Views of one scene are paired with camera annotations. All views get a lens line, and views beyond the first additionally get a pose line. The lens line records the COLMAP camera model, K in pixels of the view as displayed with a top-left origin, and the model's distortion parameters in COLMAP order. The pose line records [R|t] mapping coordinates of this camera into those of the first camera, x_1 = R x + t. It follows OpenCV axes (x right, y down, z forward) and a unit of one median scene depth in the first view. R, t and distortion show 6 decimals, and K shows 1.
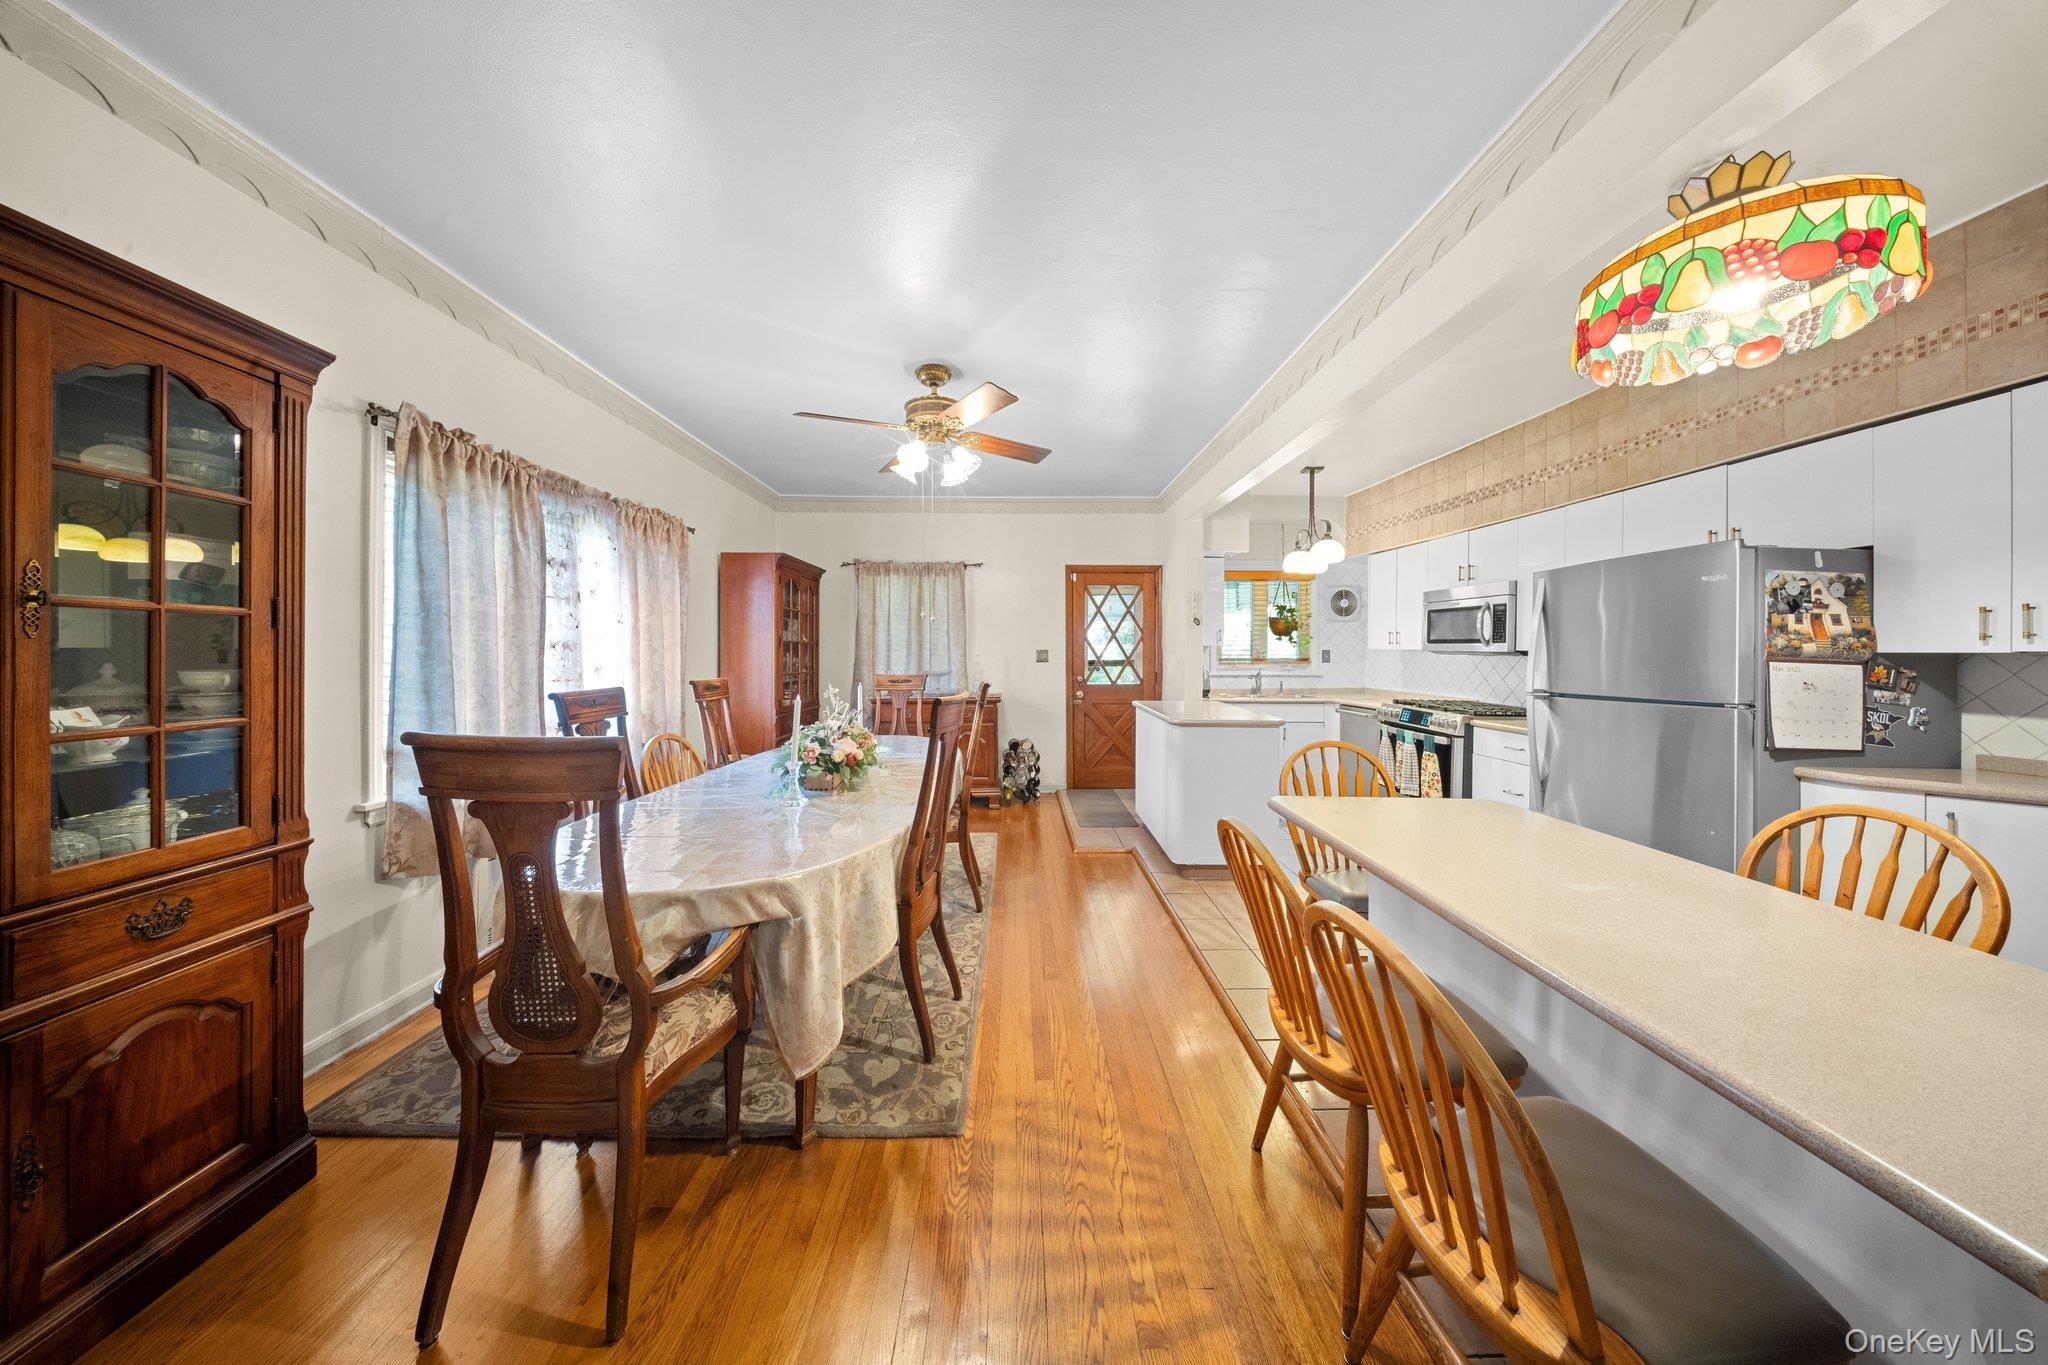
lens RADIAL K [[600.5, 0, 1020.6], [0, 600.5, 653.3], [0, 0, 1]] dist [-0.001148, -0.000578]
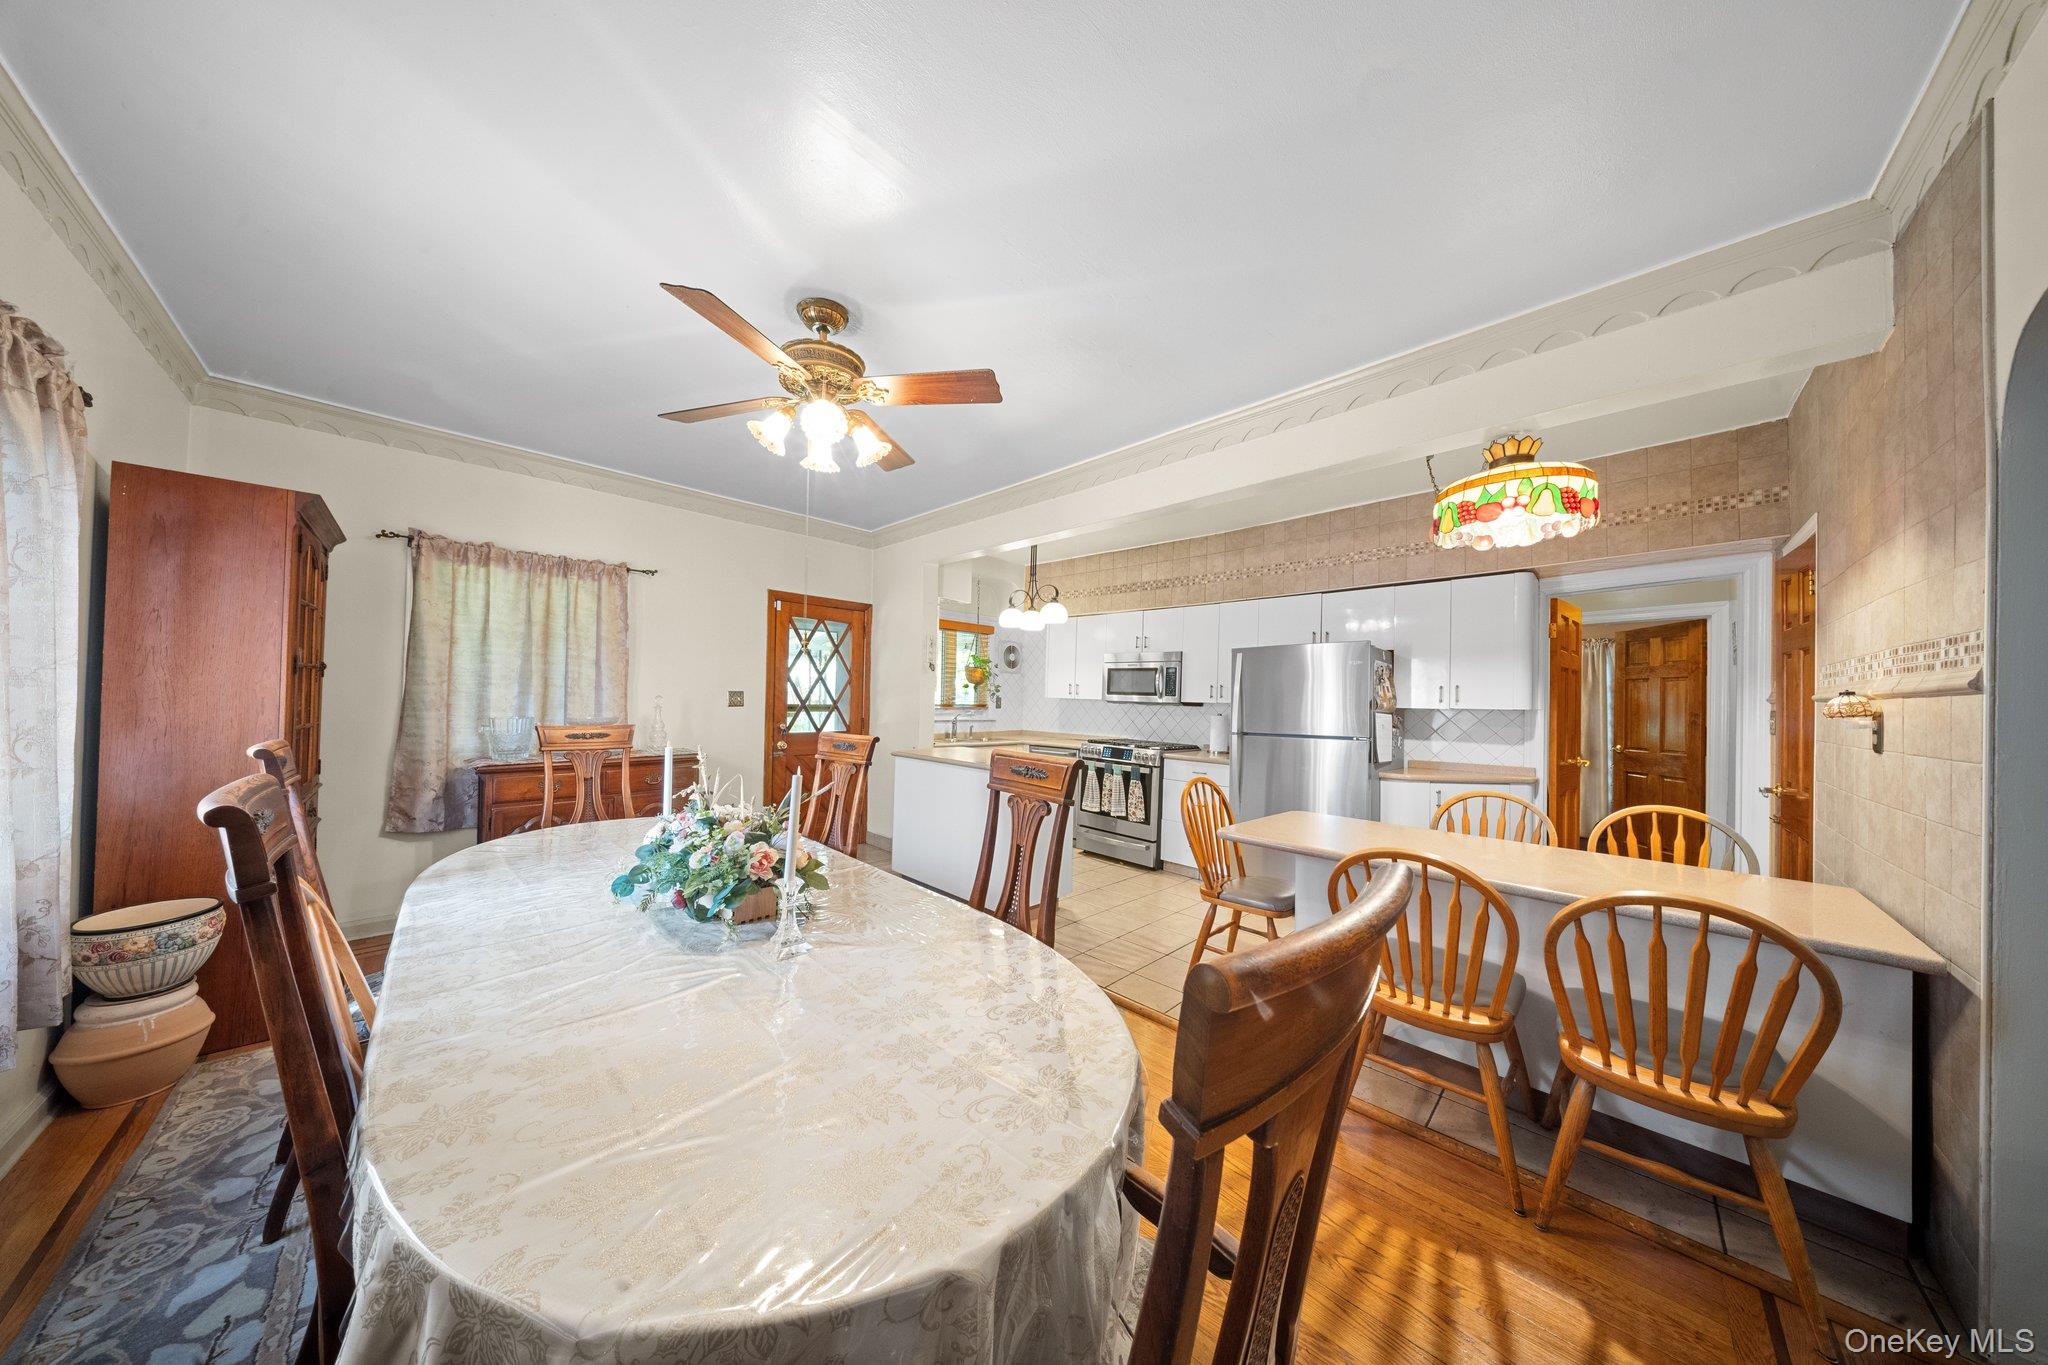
lens RADIAL K [[600.5, 0, 1020.7], [0, 600.5, 692.6], [0, 0, 1]] dist [-0.001148, -0.000578]
pose [[0.720483, 0.022494, 0.693107, -0.330169], [-0.019558, 0.999735, -0.012115, -0.001818], [-0.693196, -0.004827, 0.720733, 0.215417]]
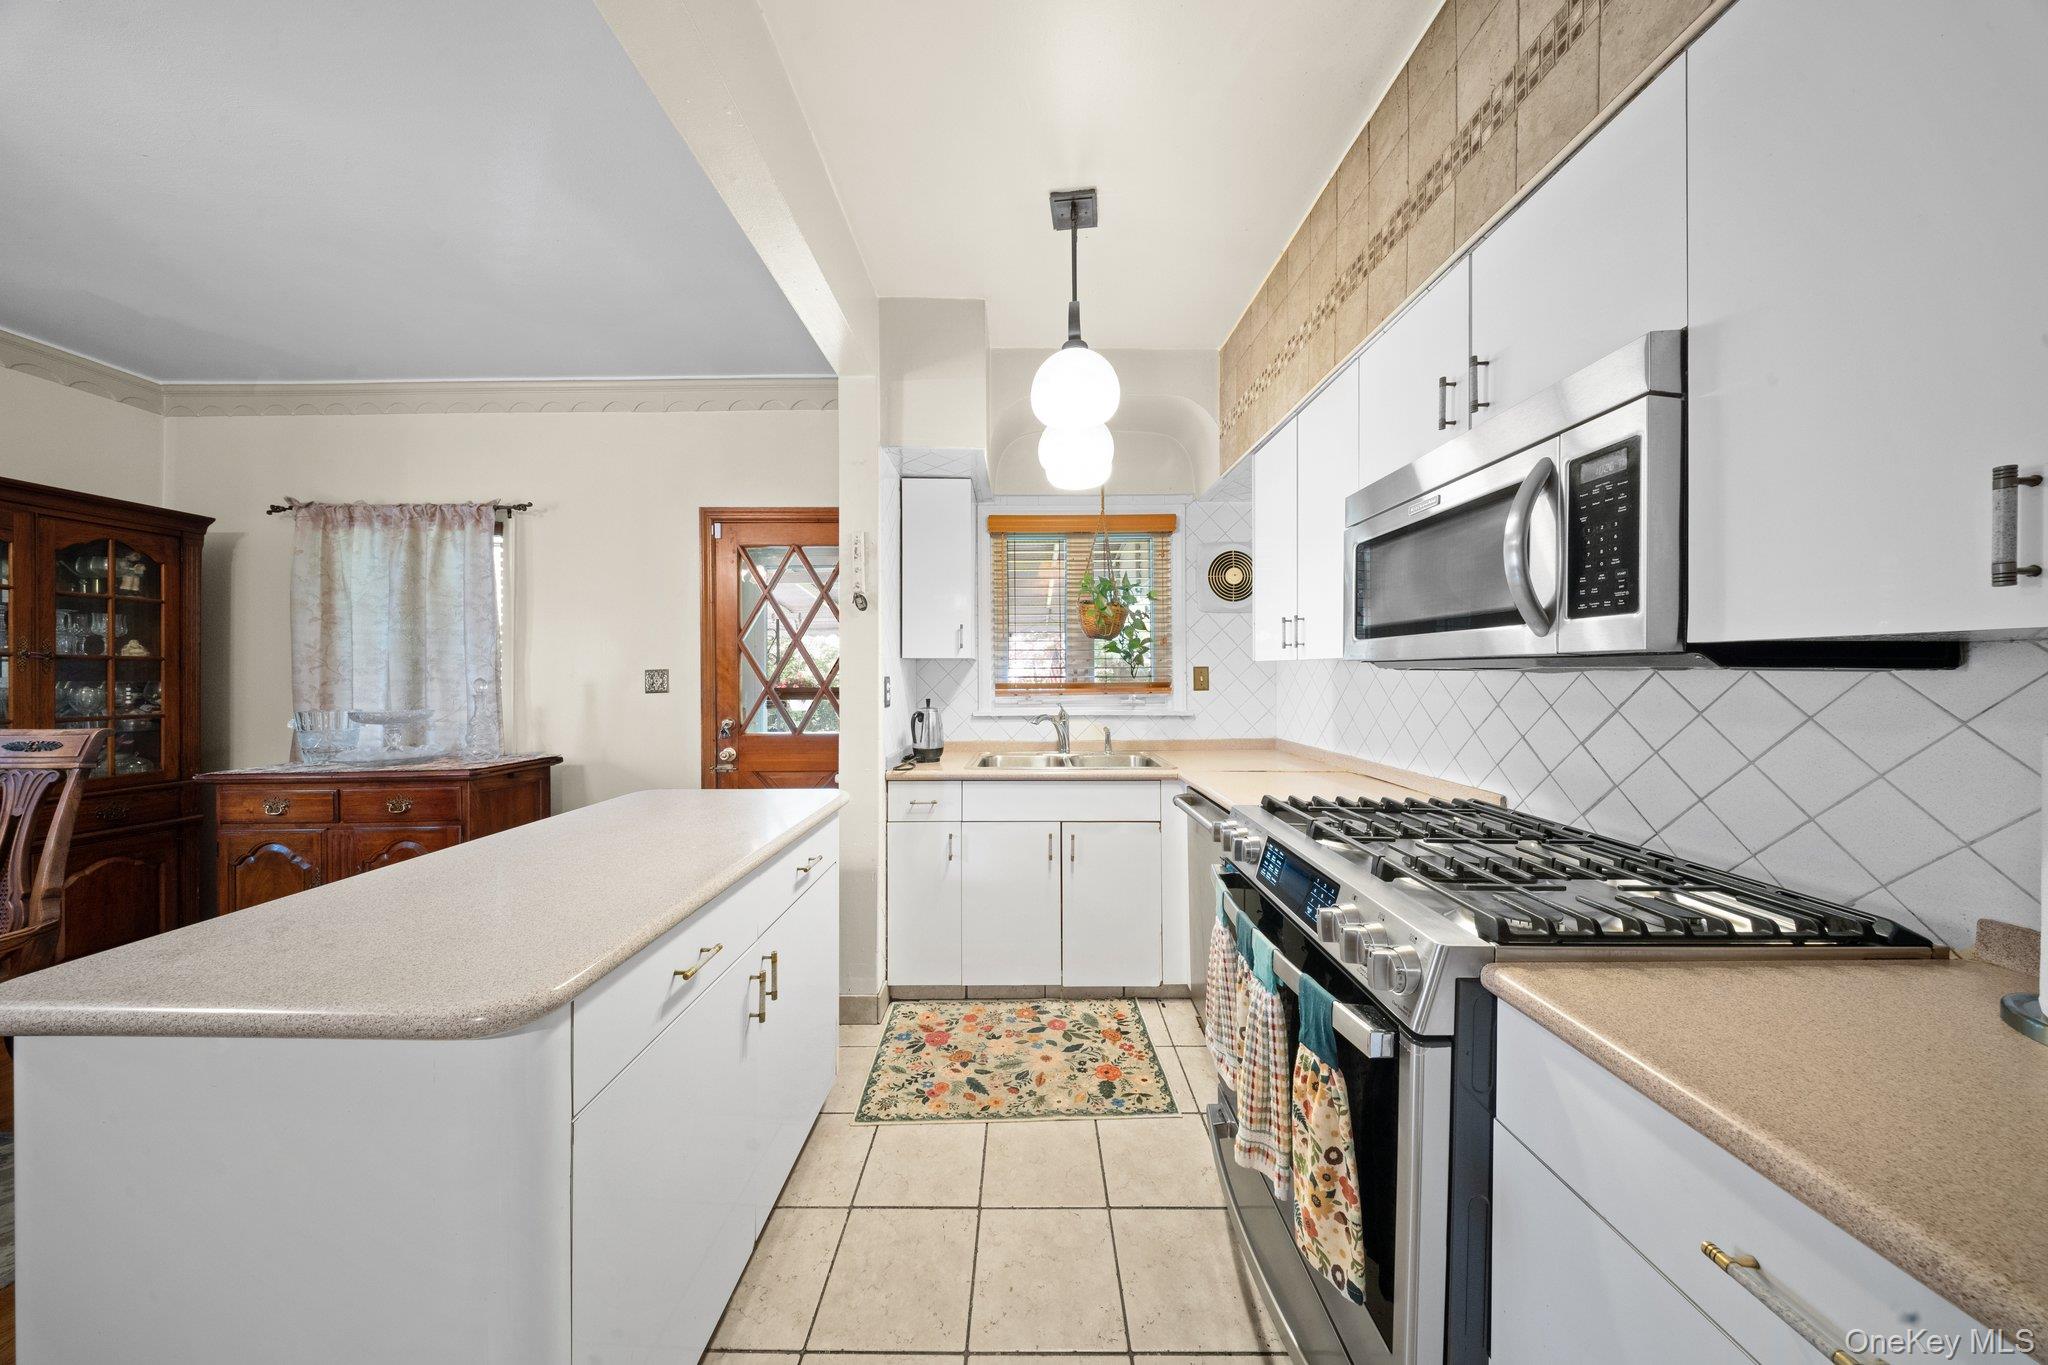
lens RADIAL K [[600.5, 0, 1018.4], [0, 600.5, 676.0], [0, 0, 1]] dist [-0.001148, -0.000578]
pose [[0.999920, -0.006546, -0.010793, 0.482091], [0.006509, 0.999973, -0.003495, 0.005122], [0.010816, 0.003424, 0.999936, 0.644200]]
